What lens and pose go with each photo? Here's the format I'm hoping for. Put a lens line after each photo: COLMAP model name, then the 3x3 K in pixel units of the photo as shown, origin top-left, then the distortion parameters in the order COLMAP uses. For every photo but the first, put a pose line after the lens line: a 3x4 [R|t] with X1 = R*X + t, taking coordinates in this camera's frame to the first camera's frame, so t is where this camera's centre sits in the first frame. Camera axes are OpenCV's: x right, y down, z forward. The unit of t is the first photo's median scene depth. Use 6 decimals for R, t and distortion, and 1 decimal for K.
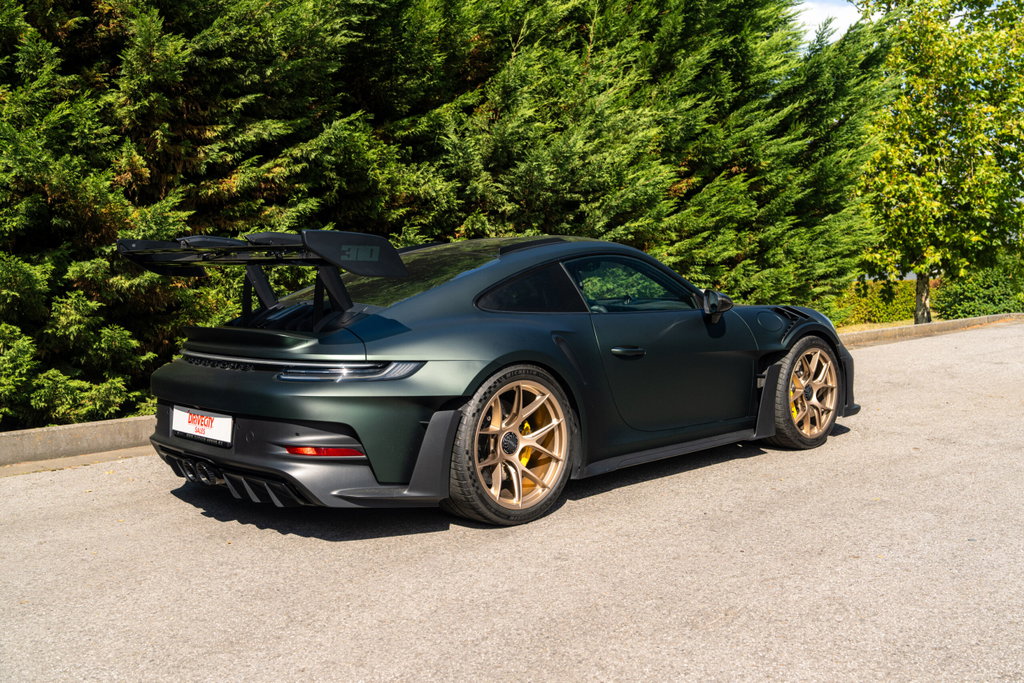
lens RADIAL K [[1060.8, 0, 510.2], [0, 1060.8, 334.1], [0, 0, 1]] dist [-0.013709, 0.000000]
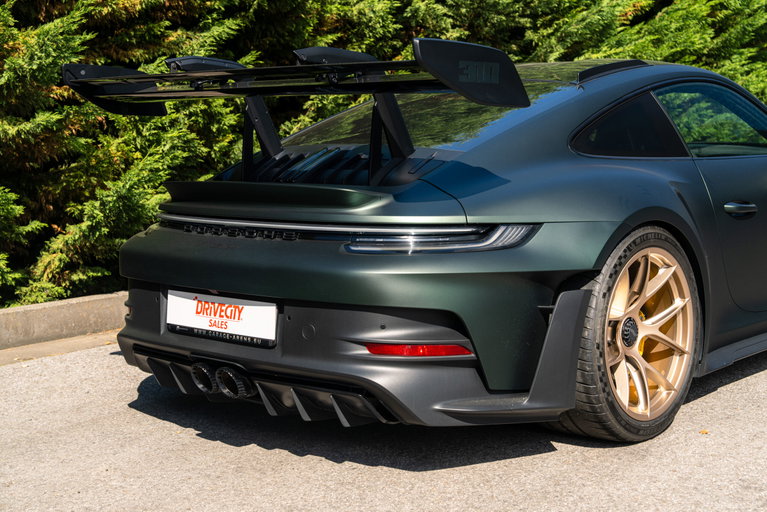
lens RADIAL K [[1216.8, 0, 382.9], [0, 1216.8, 258.5], [0, 0, 1]] dist [-0.003003, 0.000000]
pose [[0.997456, -0.017245, 0.069168, -0.230837], [0.013846, 0.998687, 0.049329, 0.006499], [-0.069928, -0.048246, 0.996385, 0.160355]]
